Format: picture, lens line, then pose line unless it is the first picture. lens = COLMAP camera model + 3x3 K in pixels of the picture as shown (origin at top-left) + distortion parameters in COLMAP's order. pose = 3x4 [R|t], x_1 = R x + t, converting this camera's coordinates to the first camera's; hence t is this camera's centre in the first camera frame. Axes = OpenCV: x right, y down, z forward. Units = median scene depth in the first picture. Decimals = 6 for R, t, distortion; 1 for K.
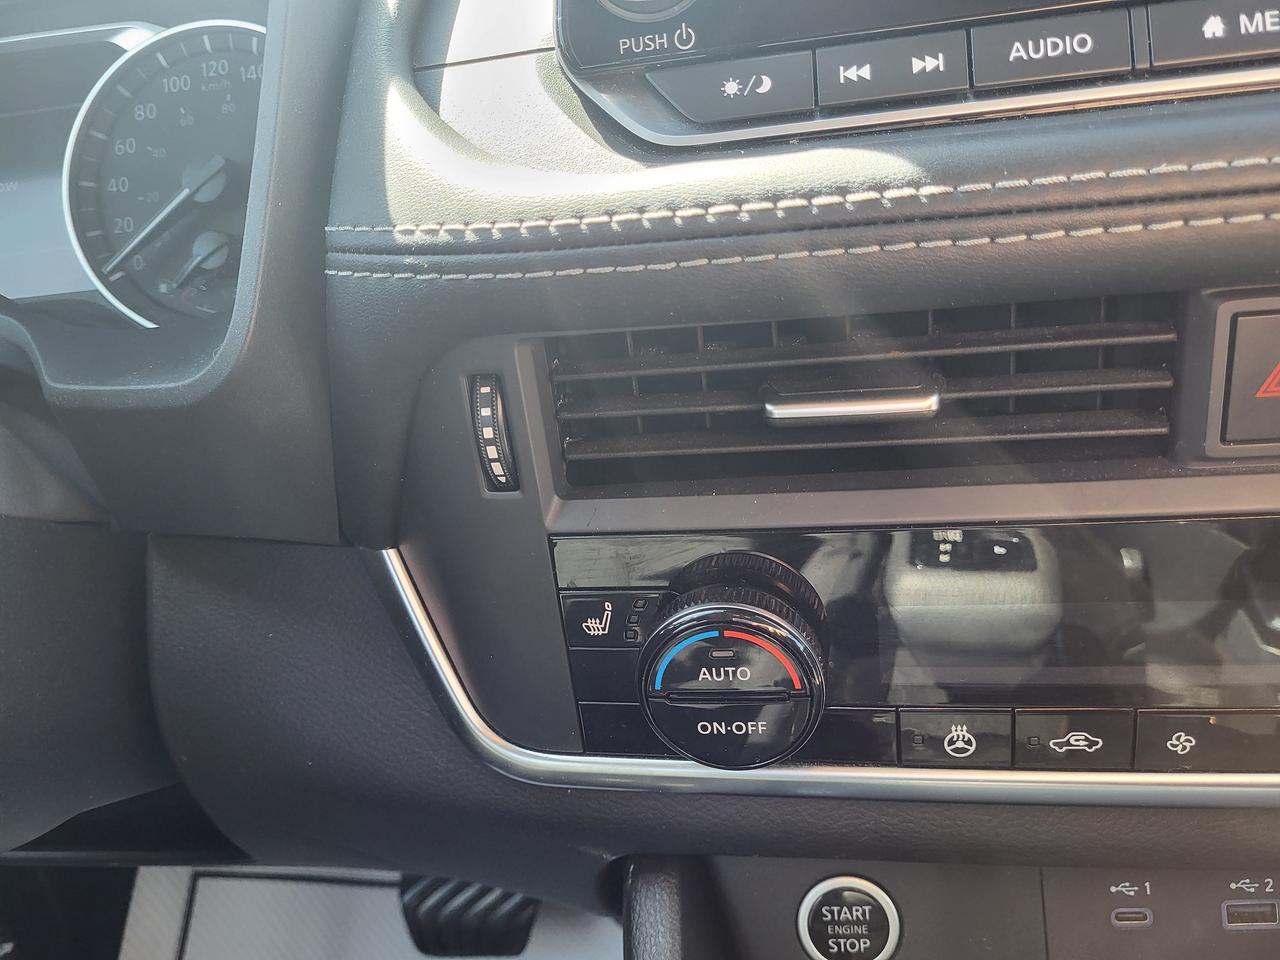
lens RADIAL K [[973.2, 0, 624.7], [0, 973.2, 434.7], [0, 0, 1]] dist [0.039452, -0.034231]
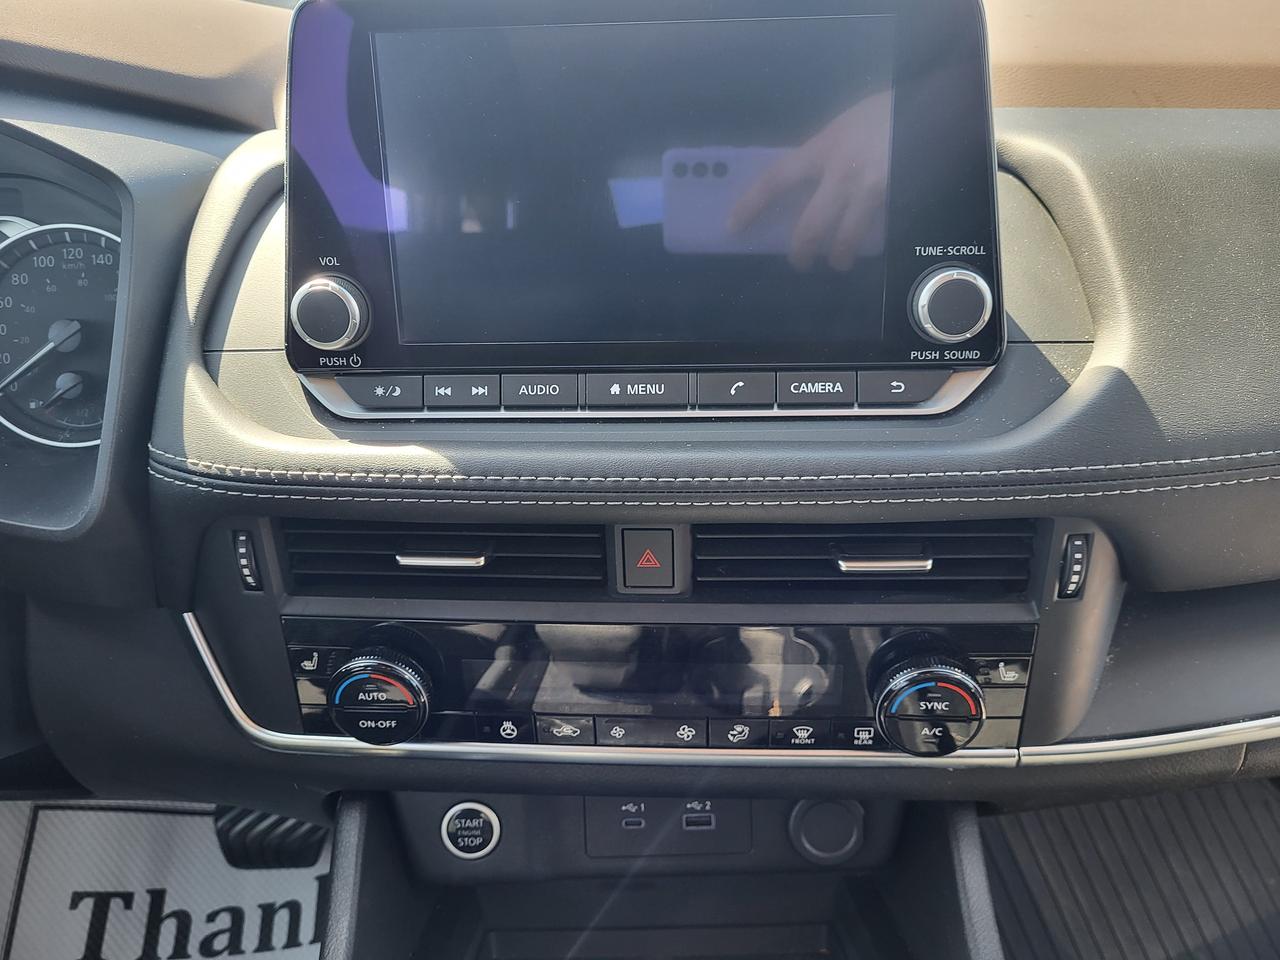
lens RADIAL K [[973.2, 0, 599.9], [0, 973.2, 460.6], [0, 0, 1]] dist [0.039452, -0.034231]
pose [[0.991667, 0.039137, 0.122736, 0.267057], [-0.049061, 0.995675, 0.078899, -0.344459], [-0.119117, -0.084263, 0.989298, -0.793204]]
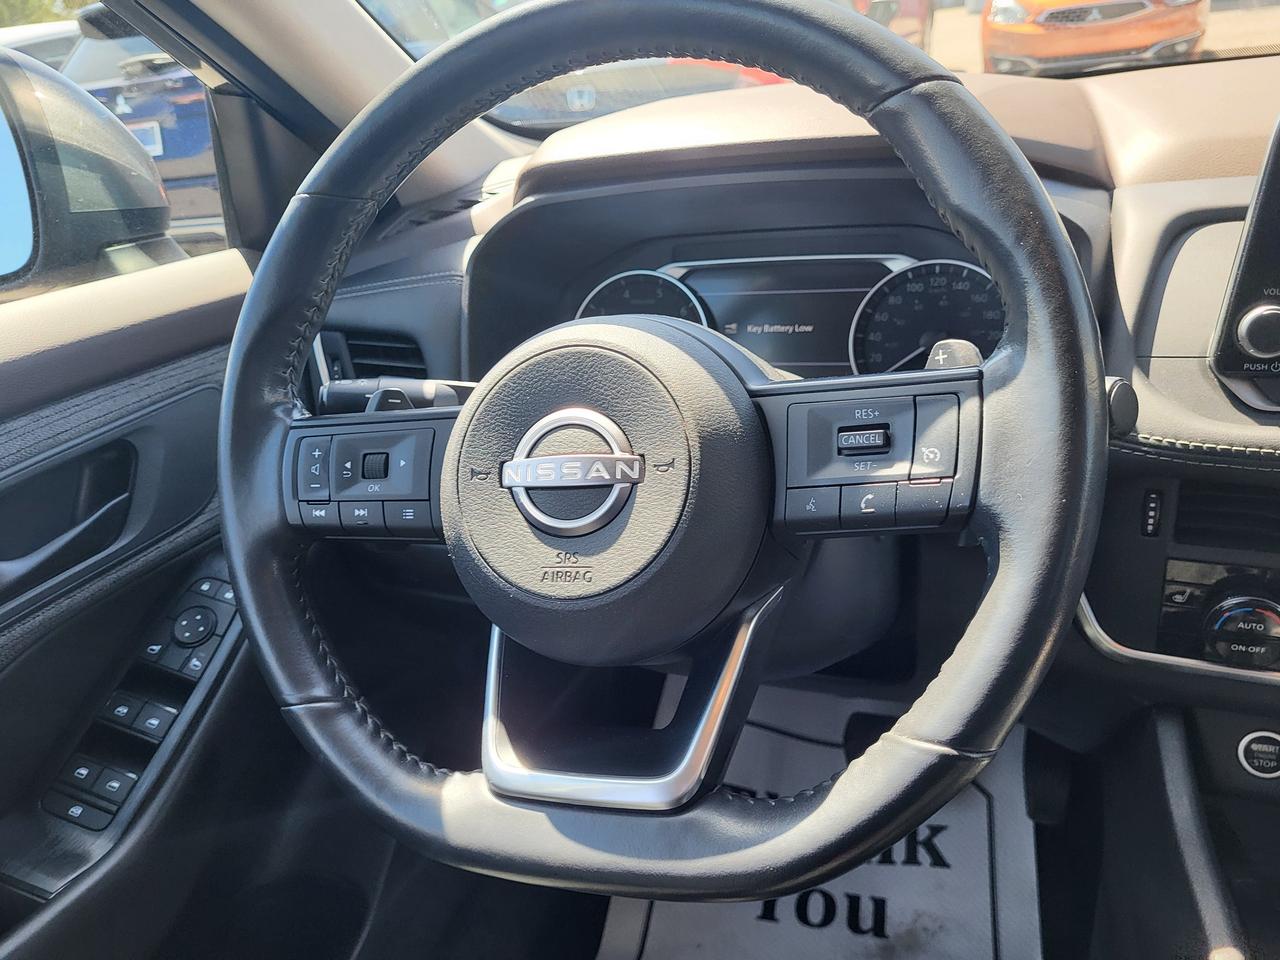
lens RADIAL K [[973.2, 0, 642.1], [0, 973.2, 459.0], [0, 0, 1]] dist [0.039452, -0.034231]
pose [[0.971754, 0.102439, -0.212603, -0.824024], [-0.083897, 0.991984, 0.094498, -0.247618], [0.220579, -0.073993, 0.972558, -1.543624]]
